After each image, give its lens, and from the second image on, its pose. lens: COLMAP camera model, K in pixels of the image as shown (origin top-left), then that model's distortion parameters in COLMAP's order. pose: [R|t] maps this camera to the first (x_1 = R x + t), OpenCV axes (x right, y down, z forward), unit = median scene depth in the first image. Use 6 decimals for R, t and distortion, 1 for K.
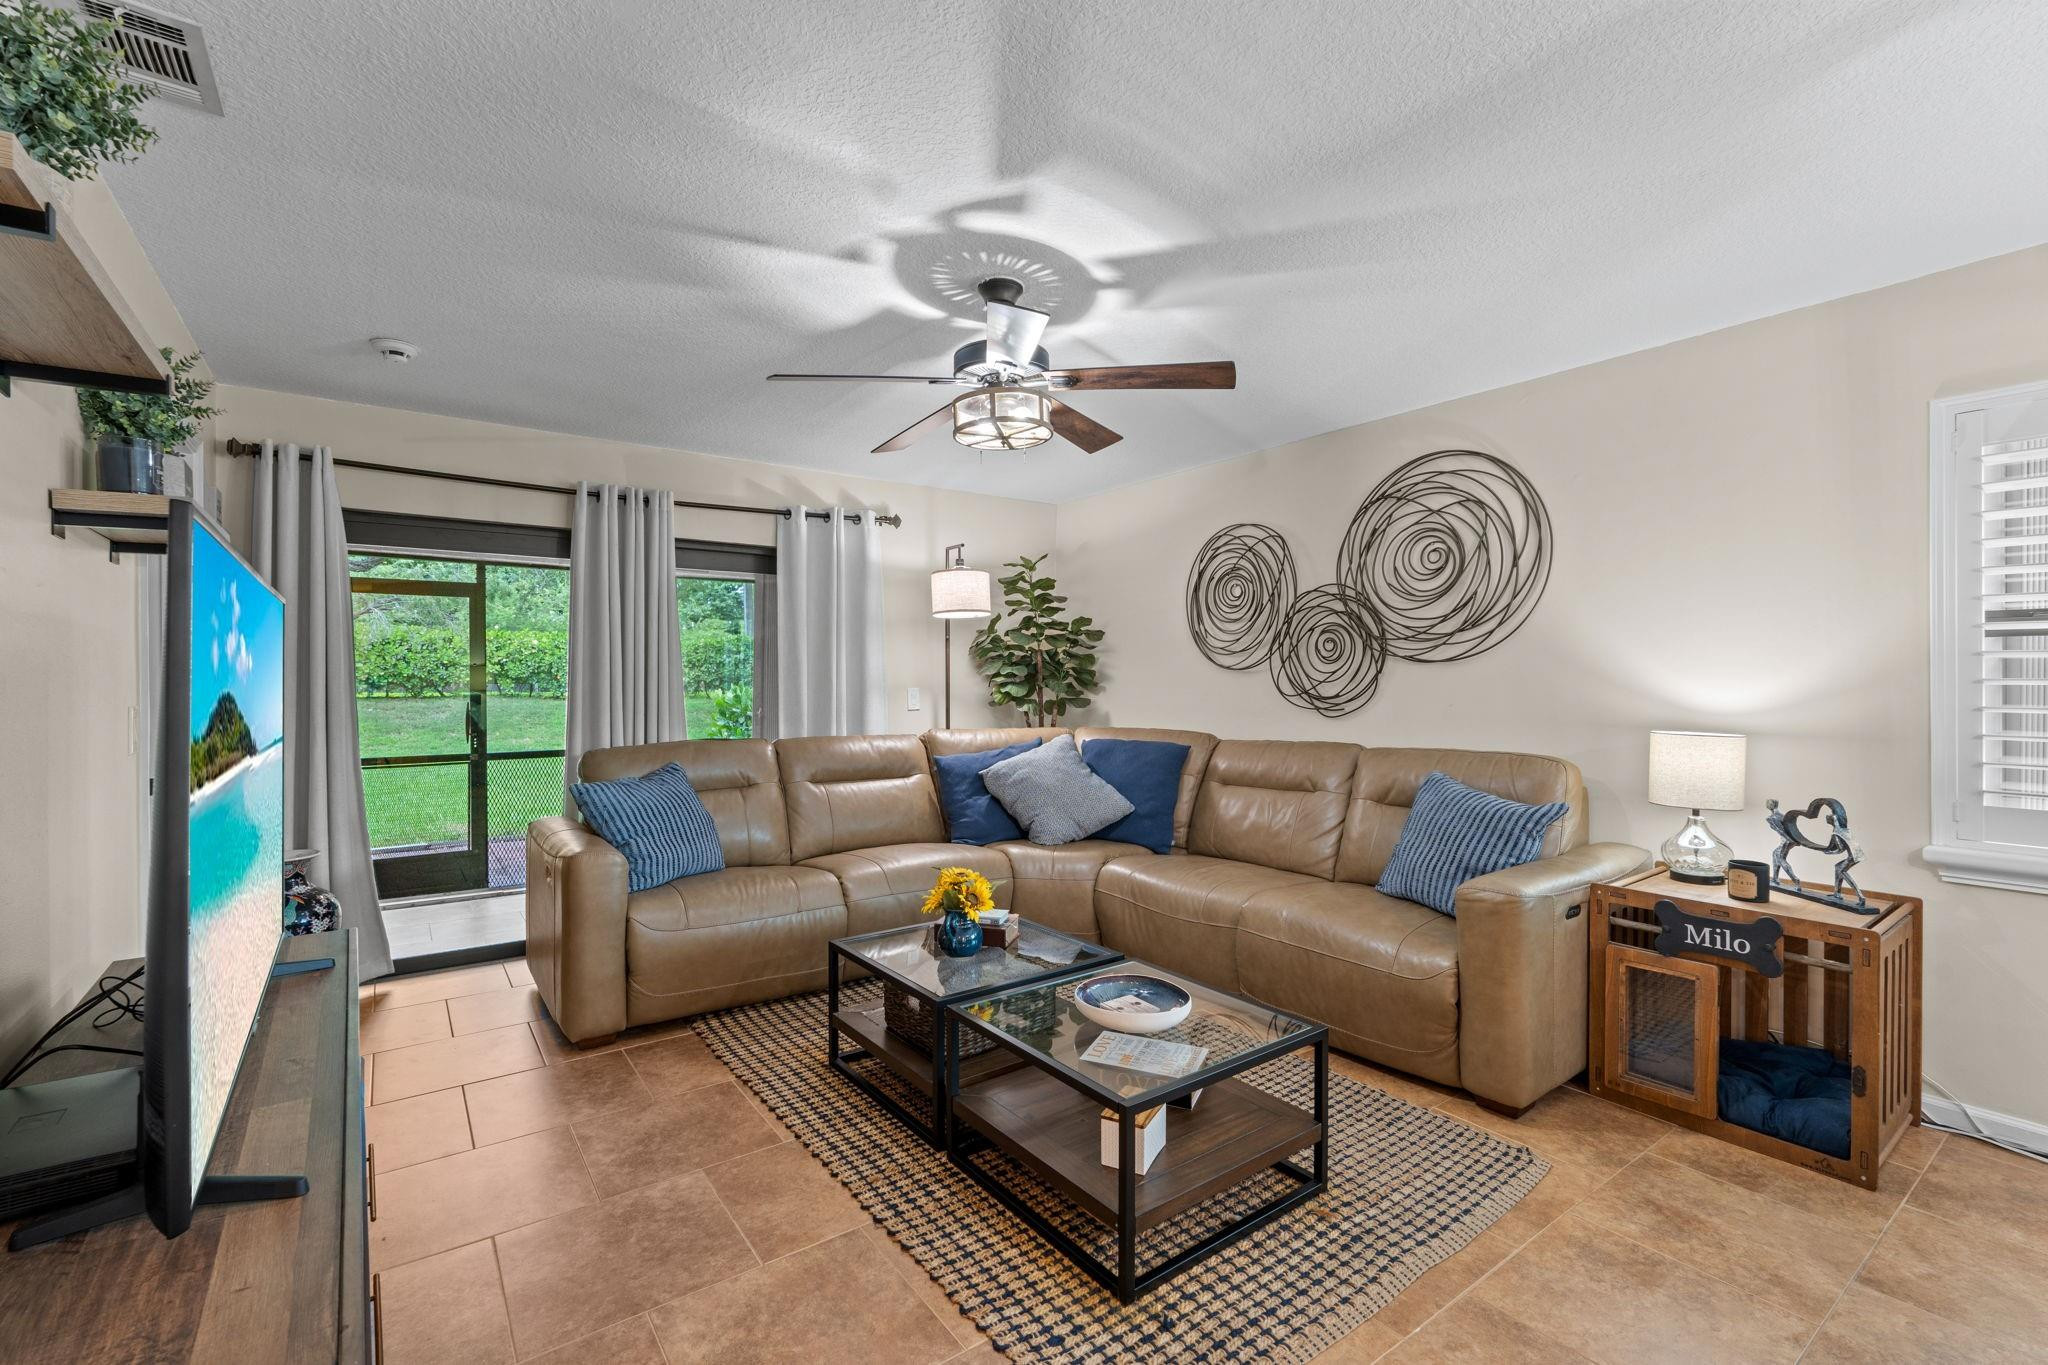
lens RADIAL K [[891.6, 0, 1019.6], [0, 891.6, 678.9], [0, 0, 1]] dist [-0.006447, 0.001163]
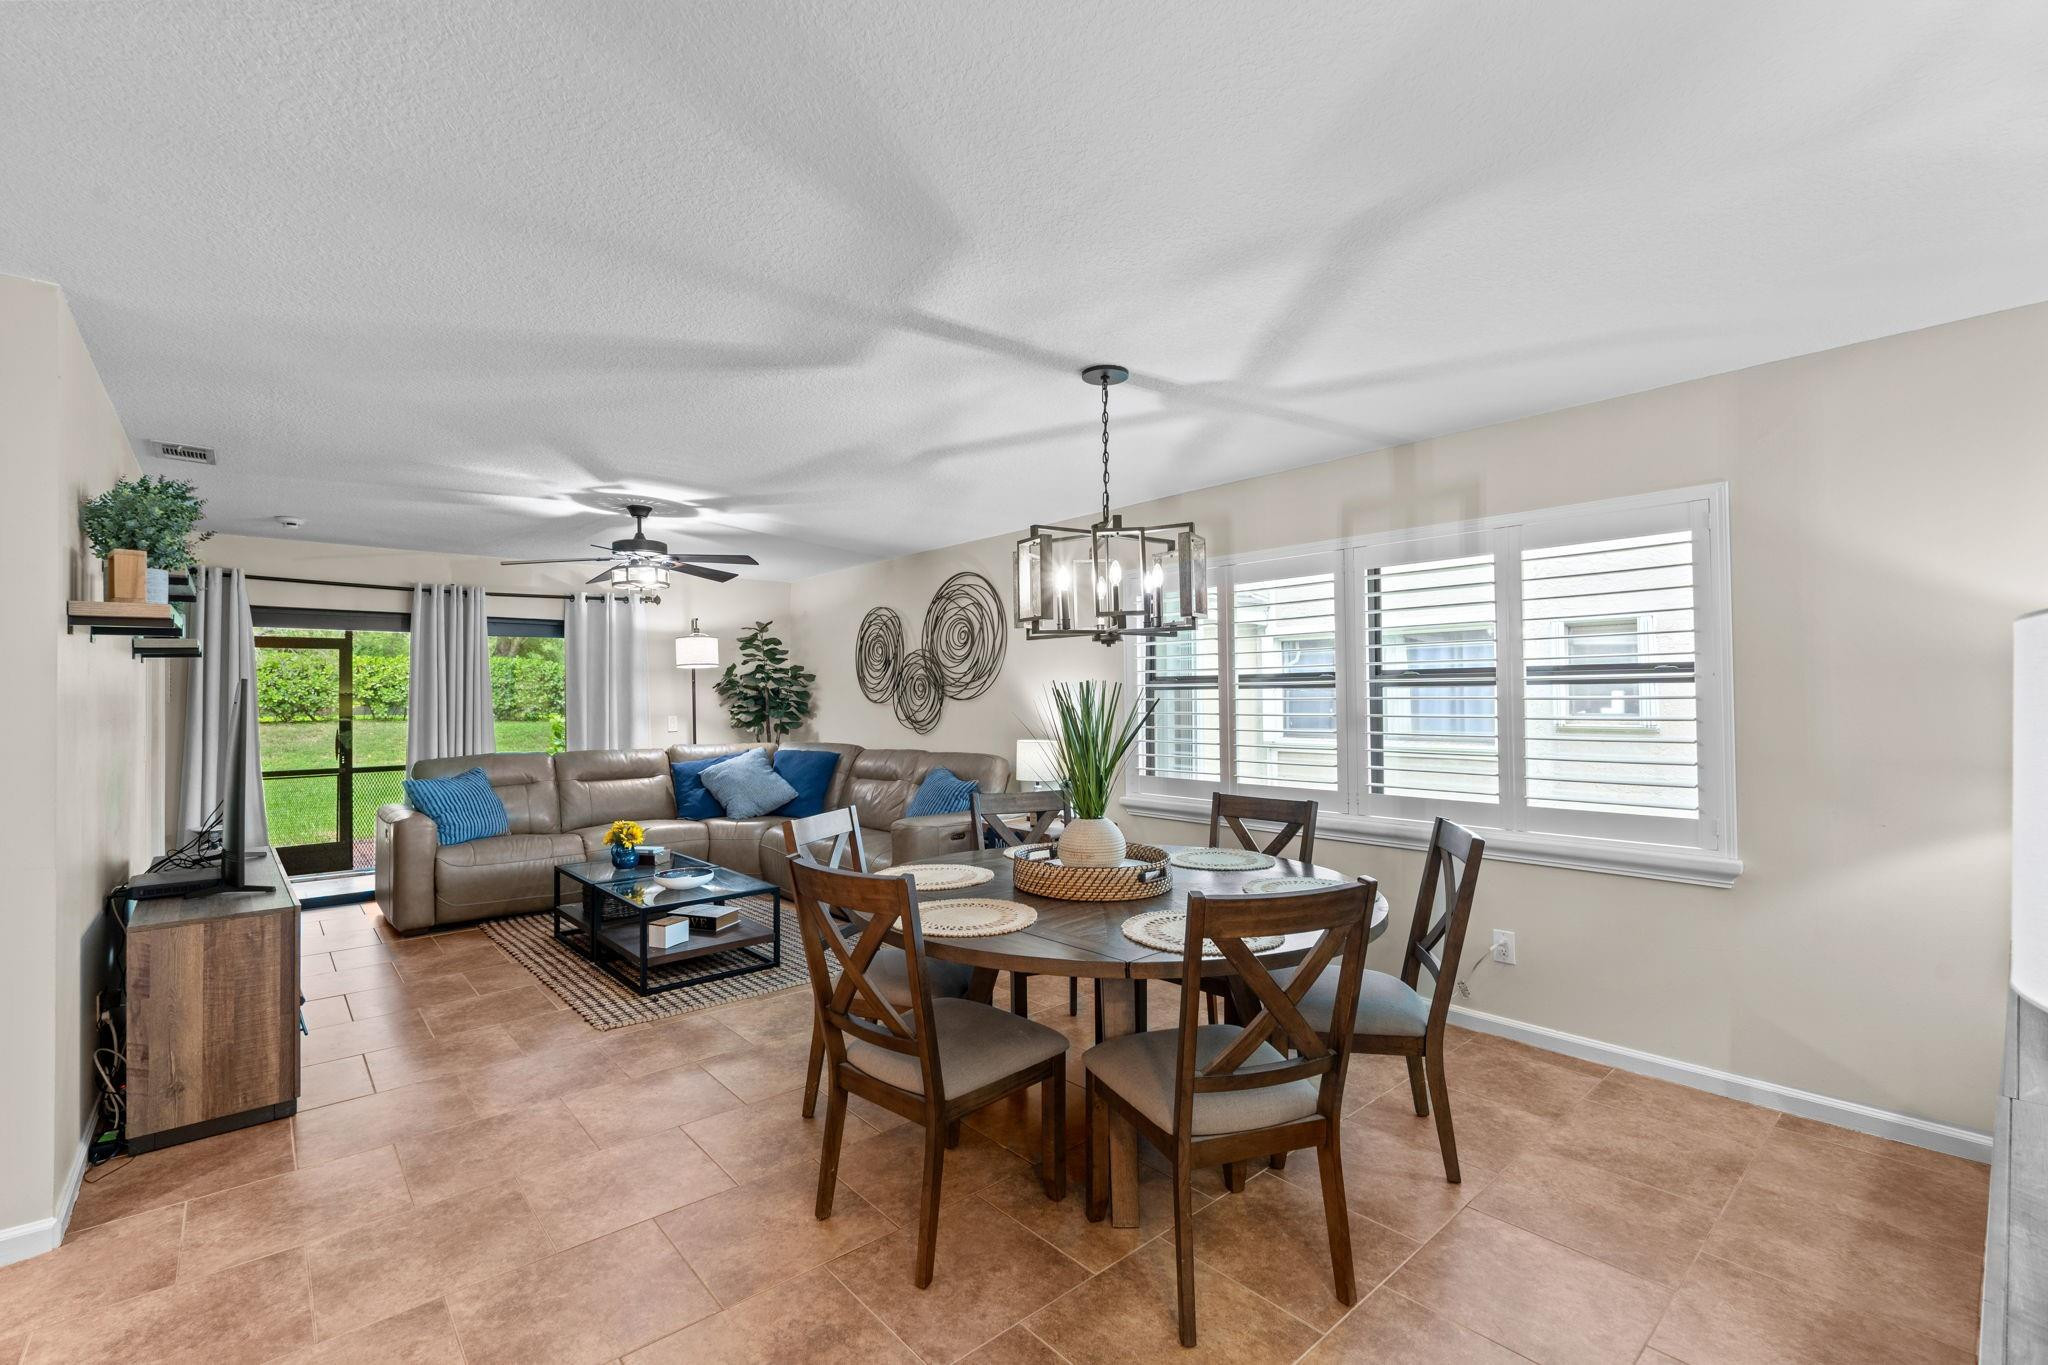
lens RADIAL K [[891.6, 0, 1016.4], [0, 891.6, 680.8], [0, 0, 1]] dist [-0.006447, 0.001163]
pose [[0.995542, -0.005051, 0.094180, 0.404960], [0.006657, 0.999838, -0.016752, -0.025604], [-0.094080, 0.017304, 0.995414, -0.639227]]
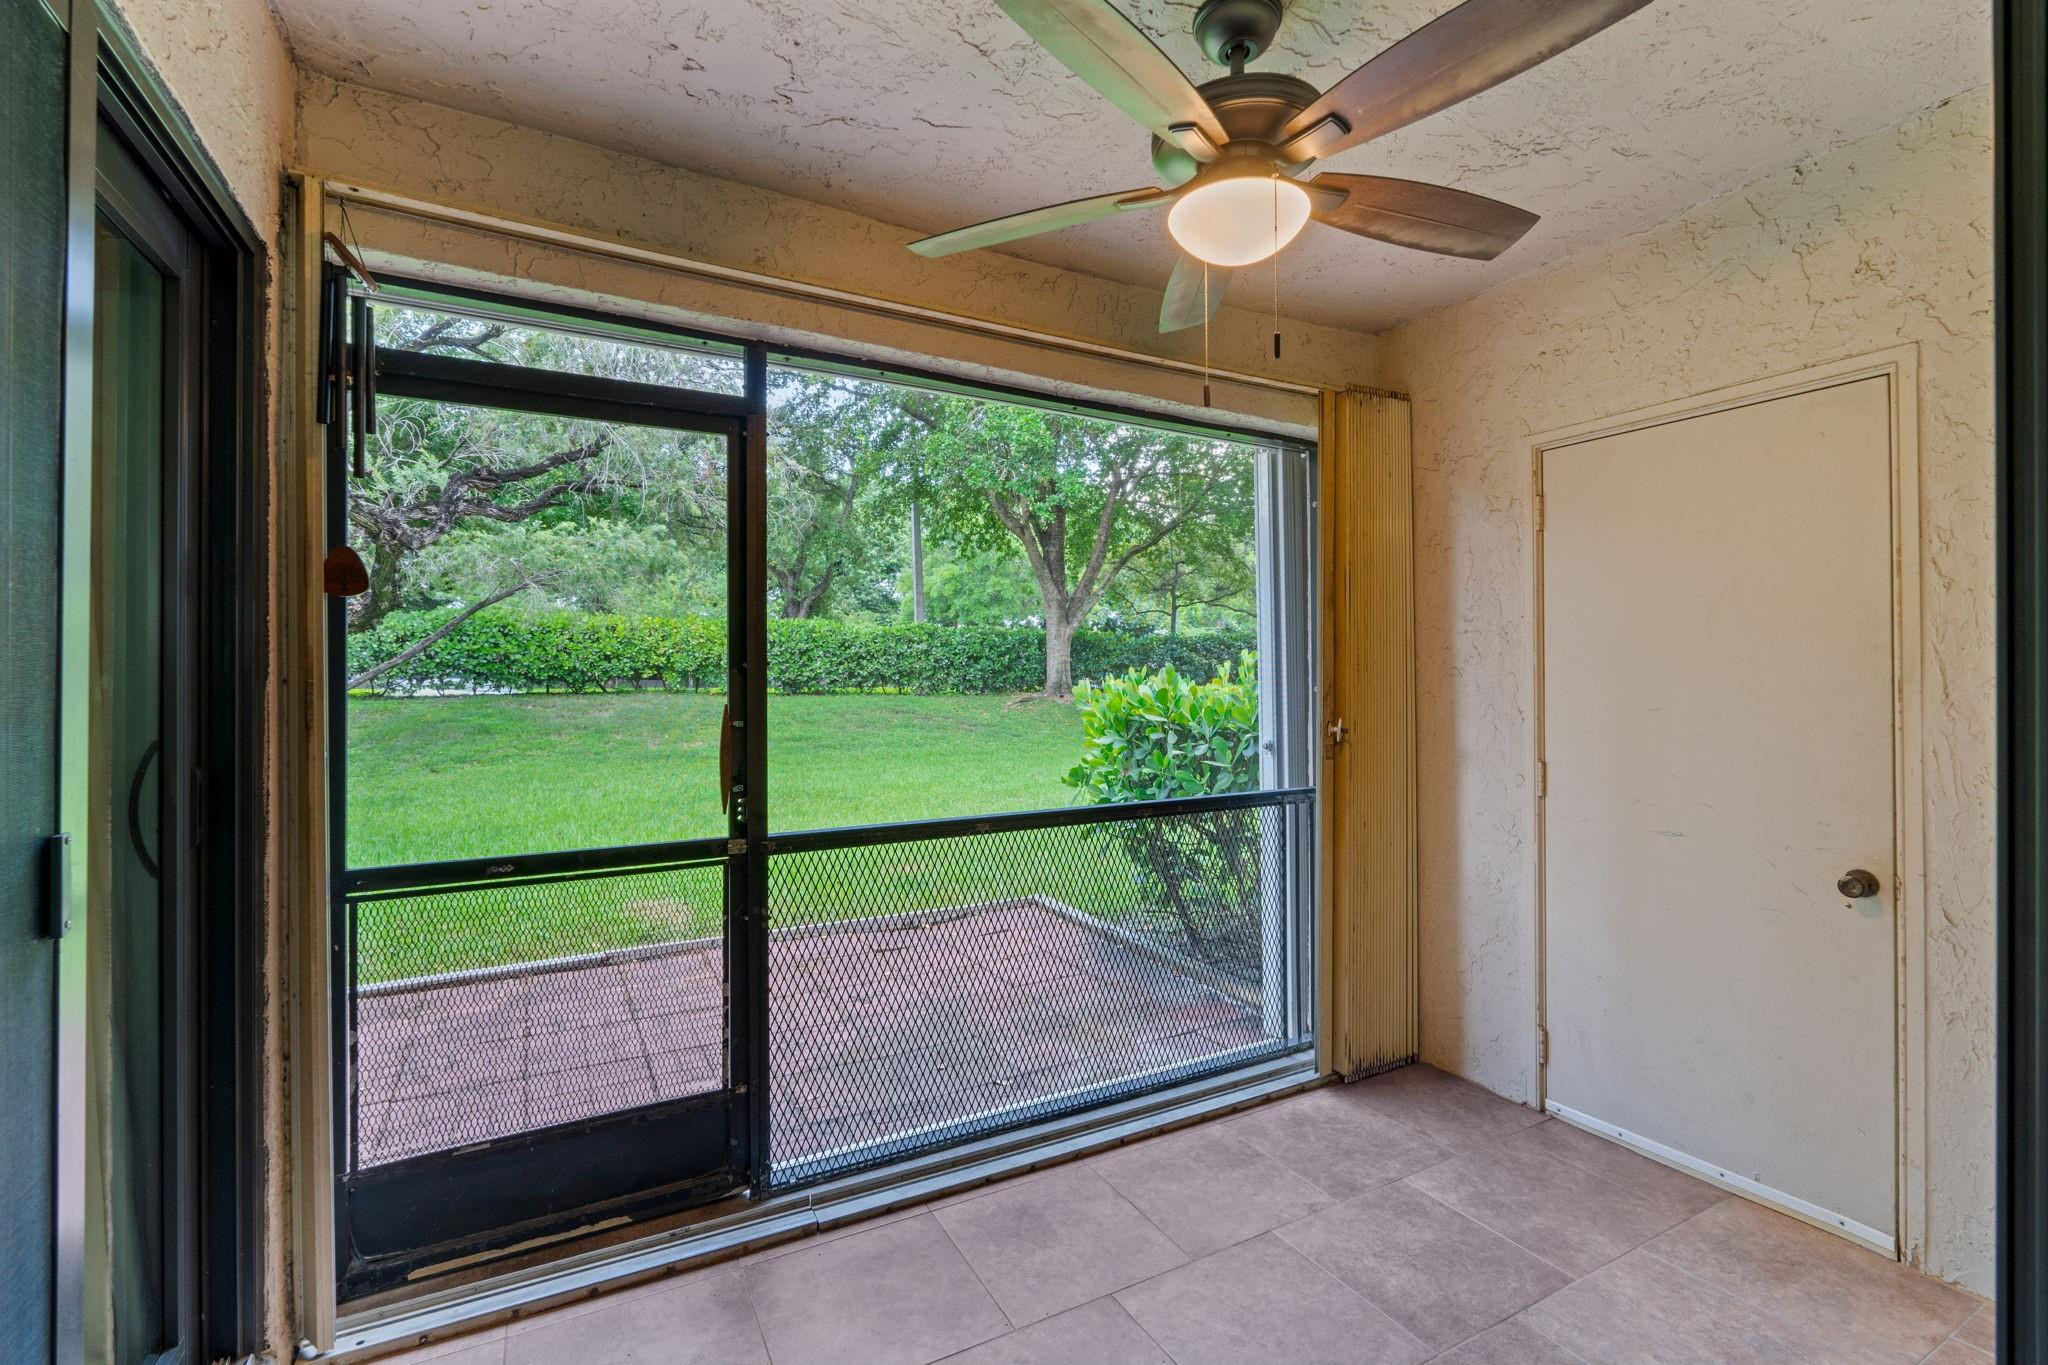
lens RADIAL K [[891.6, 0, 1019.9], [0, 891.6, 673.8], [0, 0, 1]] dist [-0.006447, 0.001163]
pose [[0.991256, -0.002937, -0.131919, -0.699734], [0.002810, 0.999995, -0.001147, 0.019529], [0.131922, 0.000766, 0.991260, 1.003210]]
